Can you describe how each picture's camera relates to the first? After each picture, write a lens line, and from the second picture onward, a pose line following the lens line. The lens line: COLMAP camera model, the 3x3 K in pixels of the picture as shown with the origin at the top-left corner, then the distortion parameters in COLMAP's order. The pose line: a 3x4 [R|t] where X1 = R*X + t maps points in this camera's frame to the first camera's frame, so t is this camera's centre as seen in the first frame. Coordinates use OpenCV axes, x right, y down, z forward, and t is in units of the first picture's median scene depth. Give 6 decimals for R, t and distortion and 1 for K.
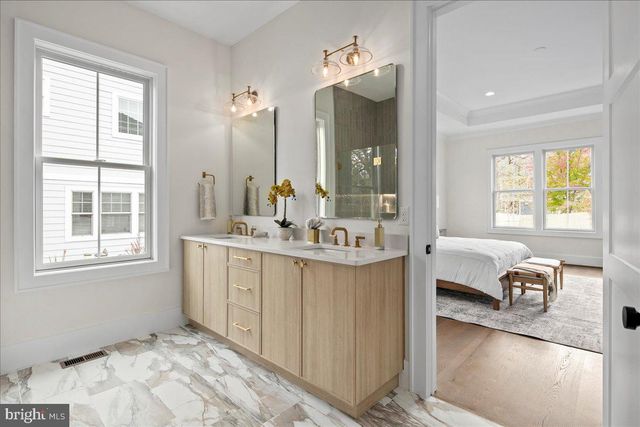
lens RADIAL K [[313.2, 0, 320.4], [0, 313.2, 207.4], [0, 0, 1]] dist [-0.002878, -0.000838]
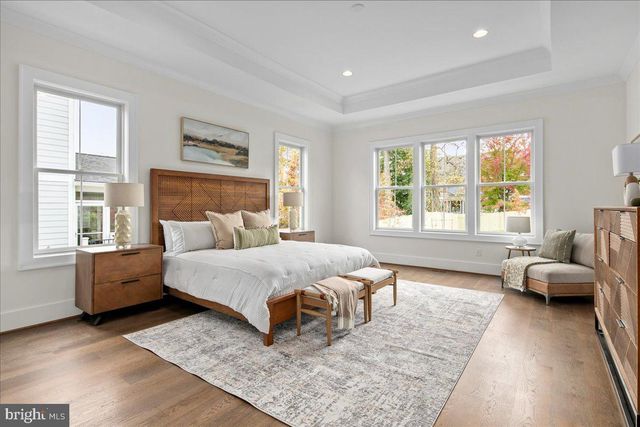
lens RADIAL K [[308.8, 0, 320.0], [0, 308.8, 213.5], [0, 0, 1]] dist [-0.001049, -0.000202]
pose [[0.995839, -0.012532, 0.090268, 0.573501], [0.011327, 0.999840, 0.013844, 0.009794], [-0.090427, -0.012764, 0.995821, 0.250542]]
